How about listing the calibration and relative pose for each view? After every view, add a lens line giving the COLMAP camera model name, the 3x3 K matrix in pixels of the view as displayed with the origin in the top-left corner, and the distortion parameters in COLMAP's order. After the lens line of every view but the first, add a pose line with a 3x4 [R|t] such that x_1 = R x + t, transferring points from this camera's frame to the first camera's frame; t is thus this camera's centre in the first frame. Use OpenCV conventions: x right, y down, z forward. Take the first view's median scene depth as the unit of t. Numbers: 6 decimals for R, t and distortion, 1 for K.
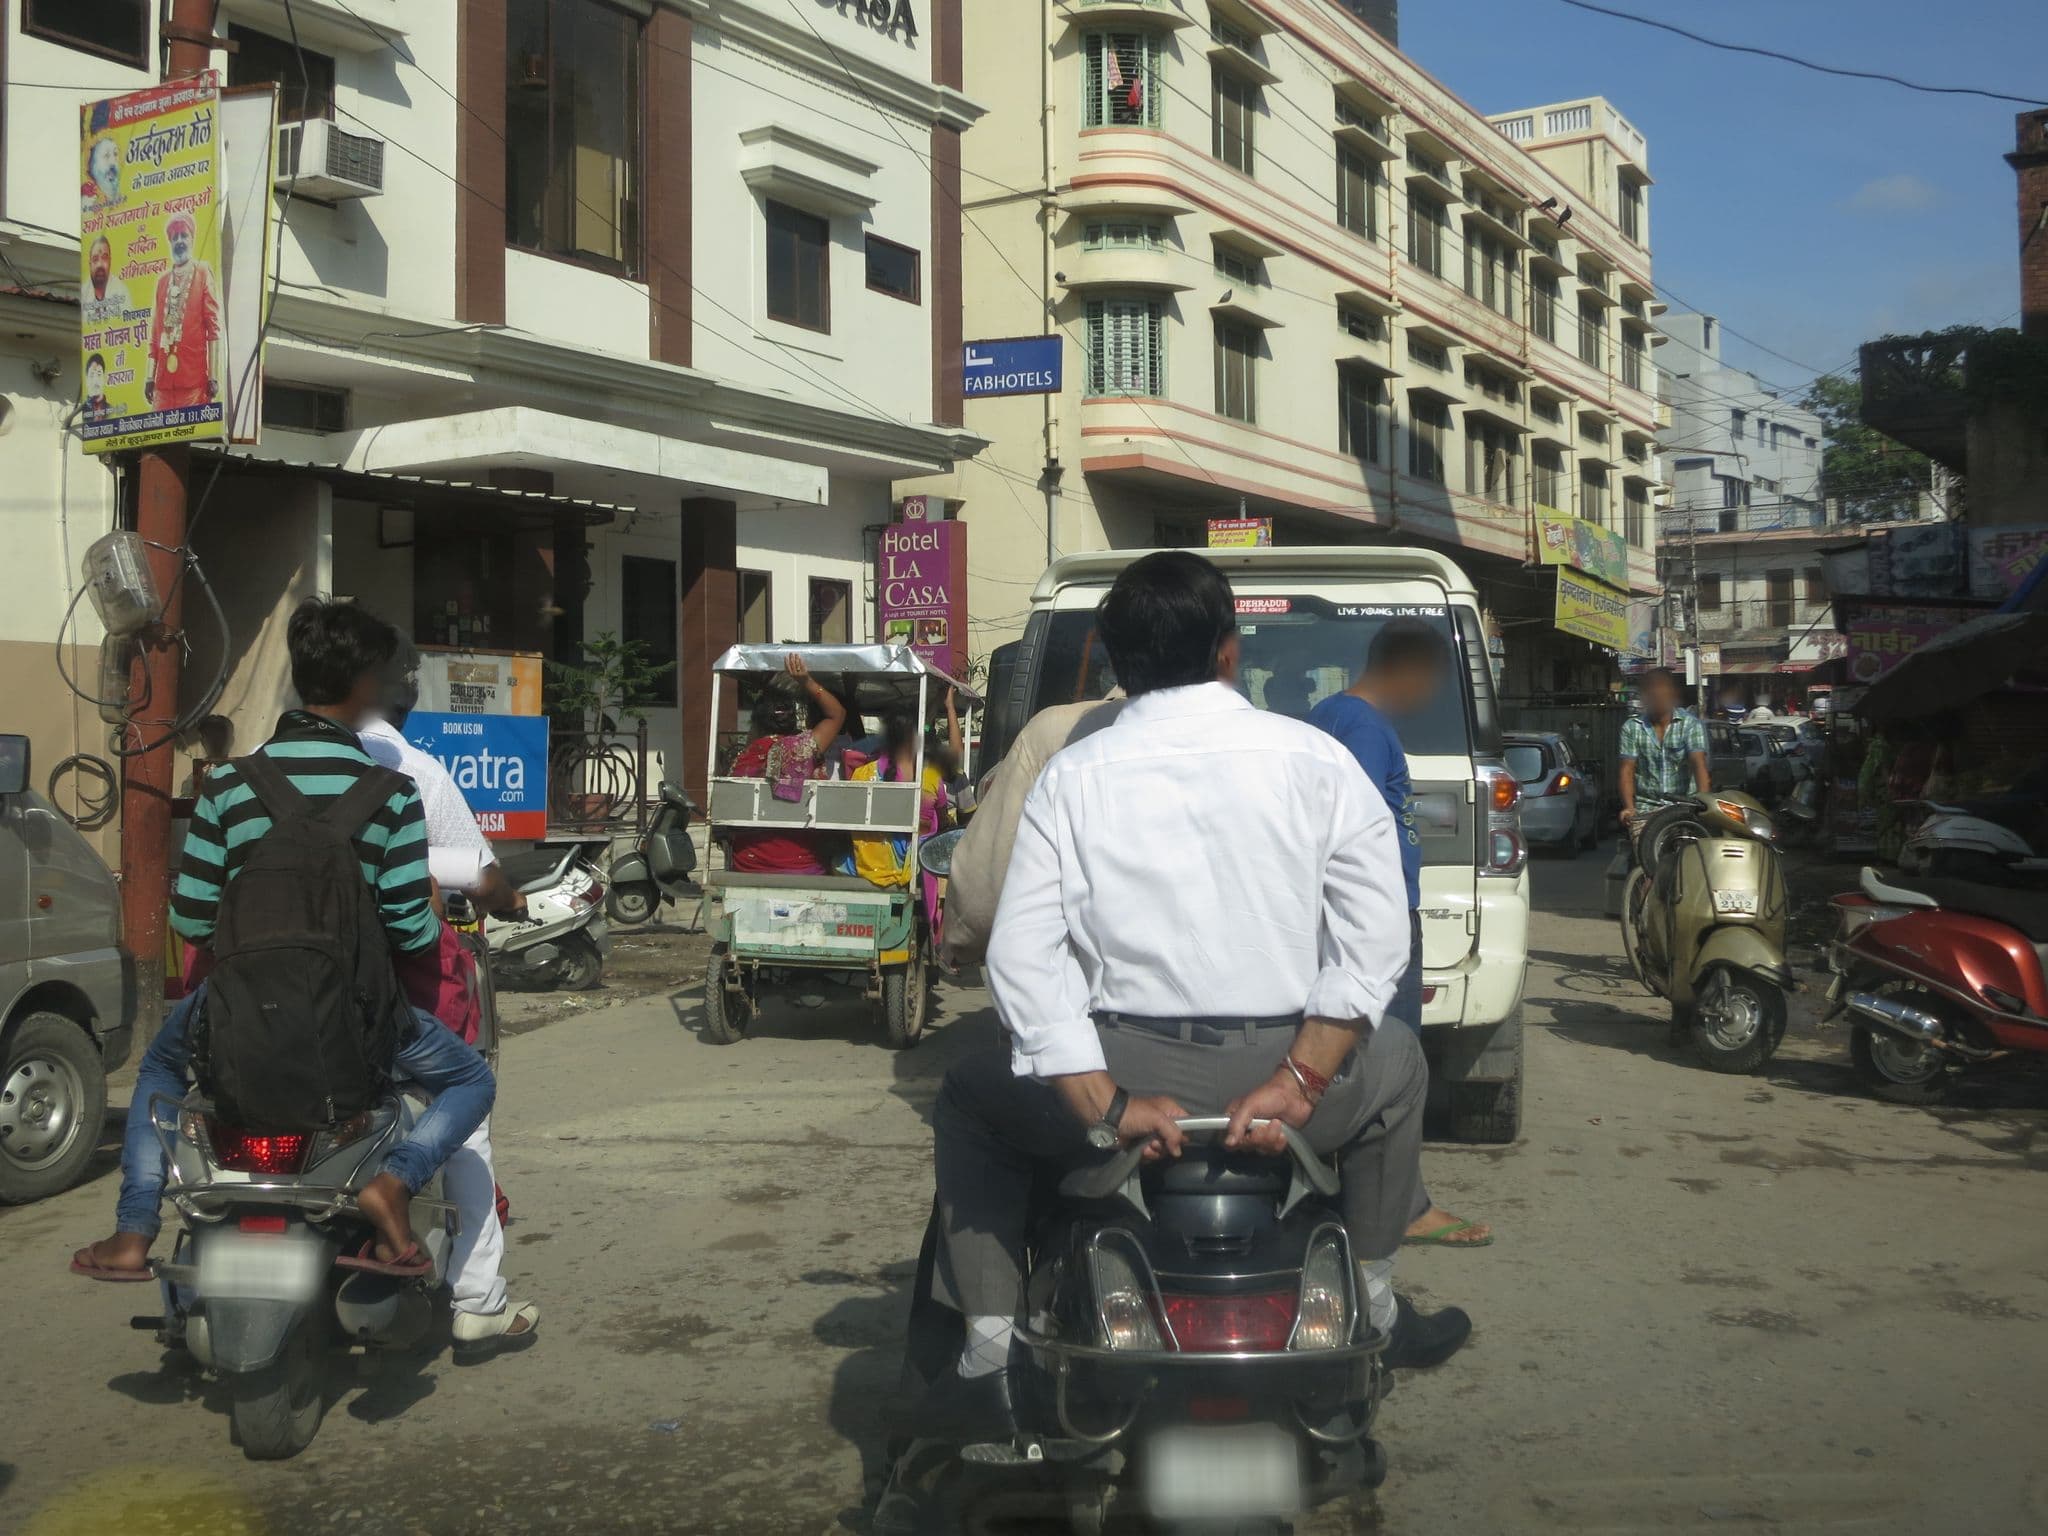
lens RADIAL K [[1734.5, 0, 1024.0], [0, 1734.5, 768.0], [0, 0, 1]] dist [-0.051978, -0.000554]
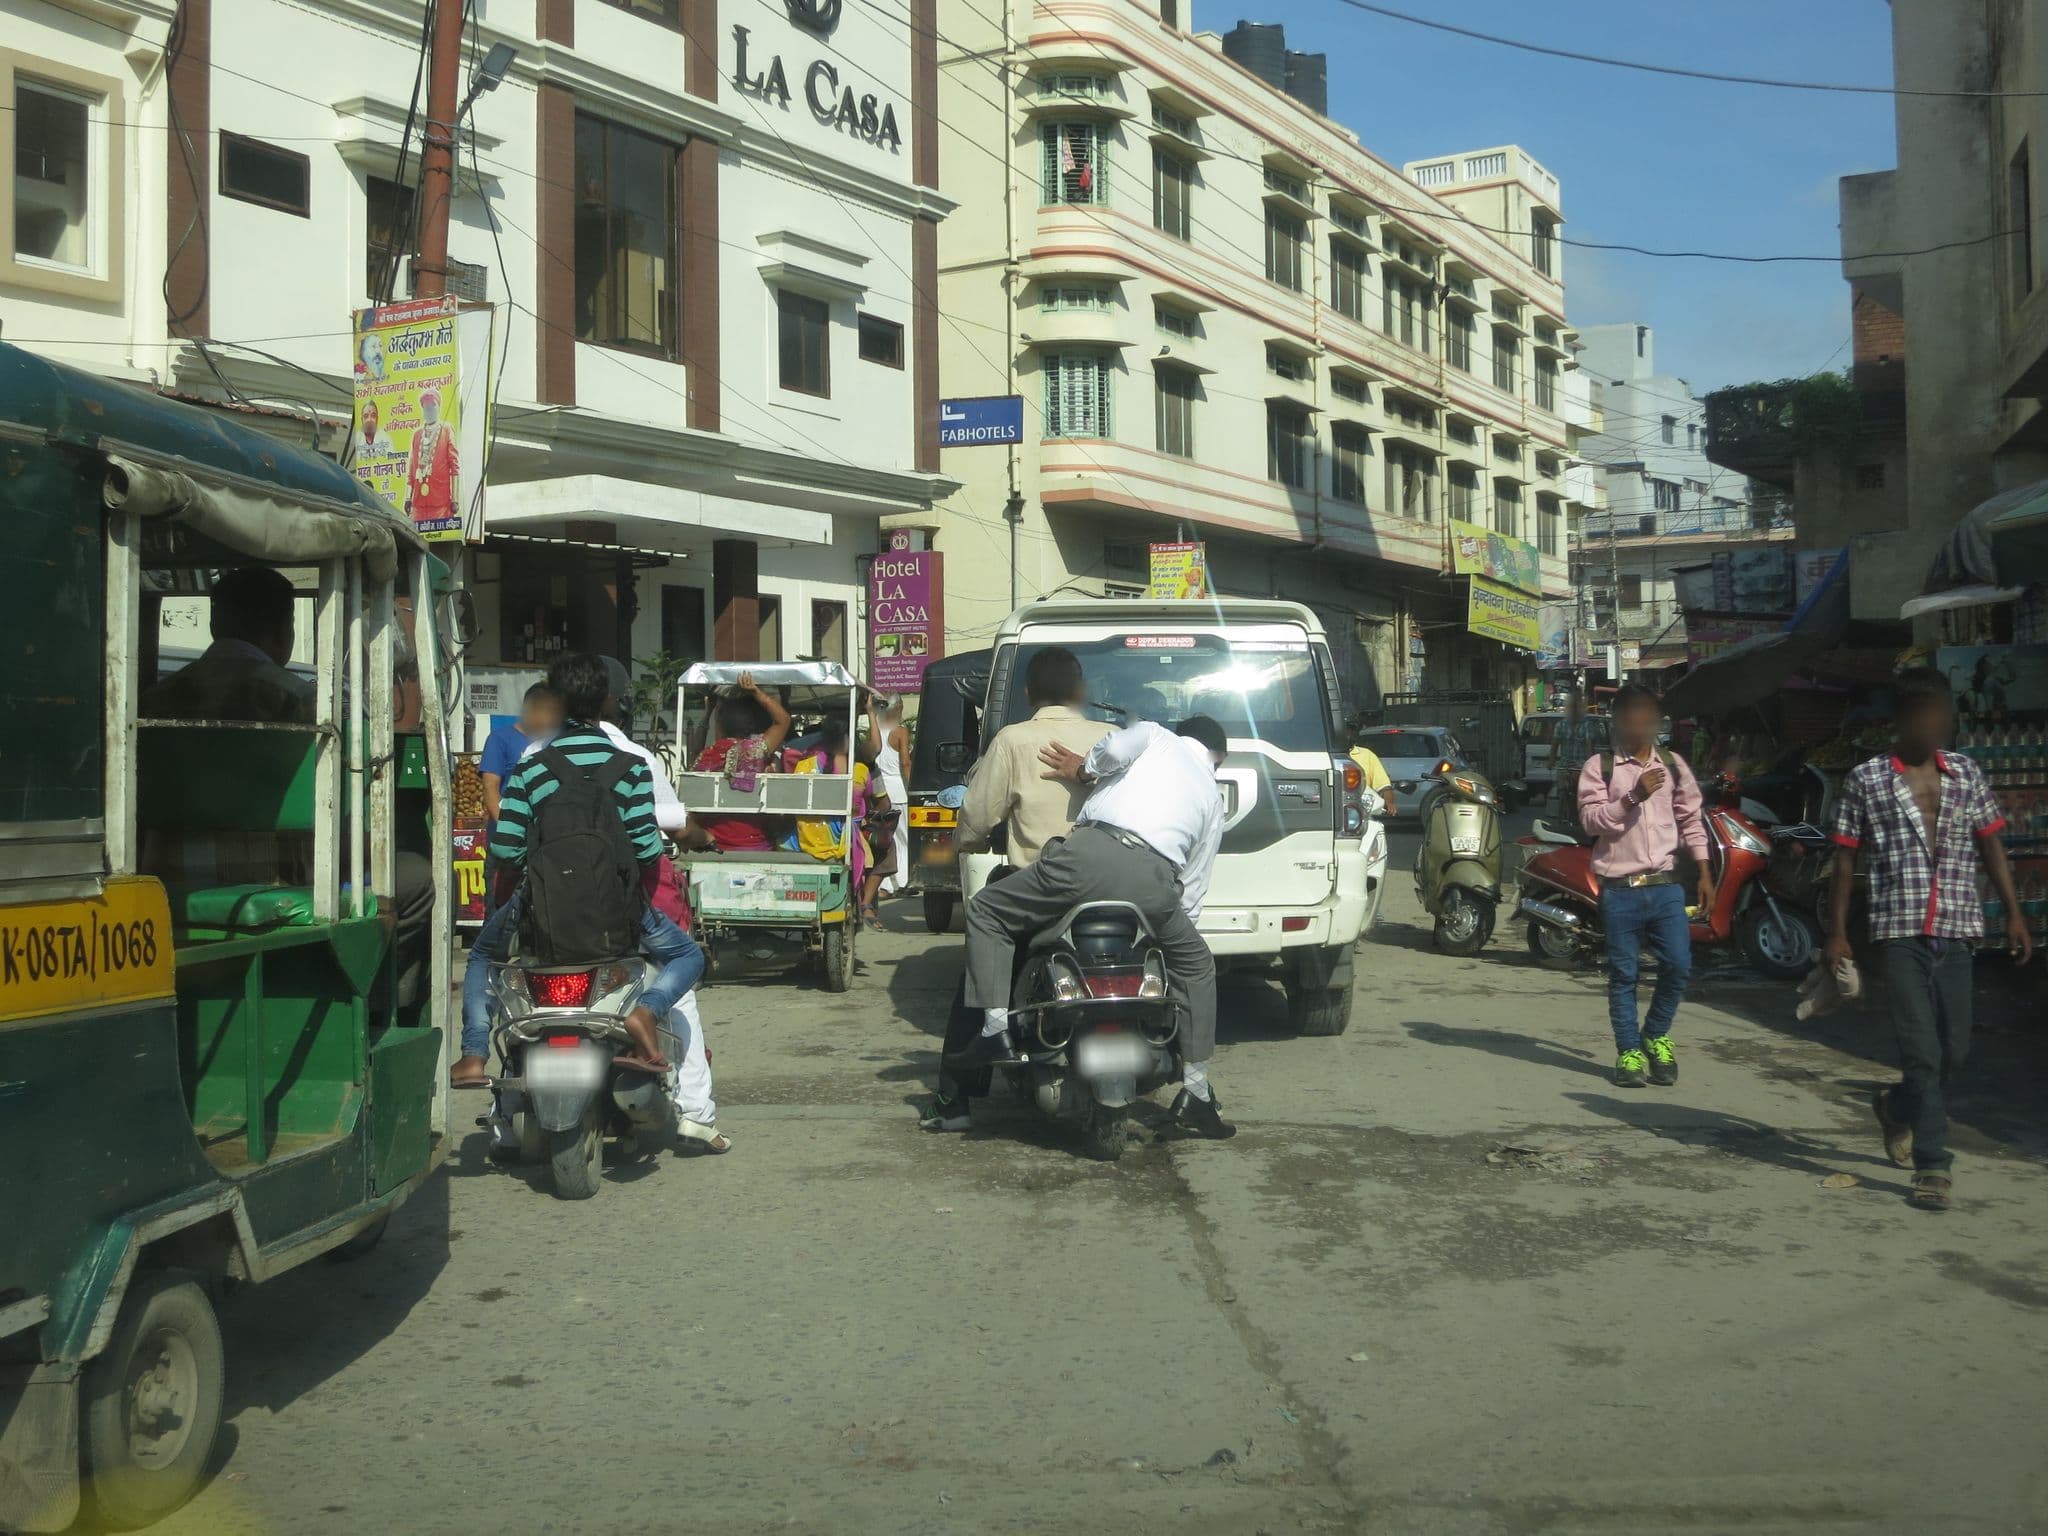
lens RADIAL K [[1734.5, 0, 1024.0], [0, 1734.5, 768.0], [0, 0, 1]] dist [-0.051978, -0.000554]
pose [[0.999802, -0.003561, 0.019567, -0.001243], [0.003456, 0.999980, 0.005370, 0.000274], [-0.019586, -0.005301, 0.999794, -0.161610]]
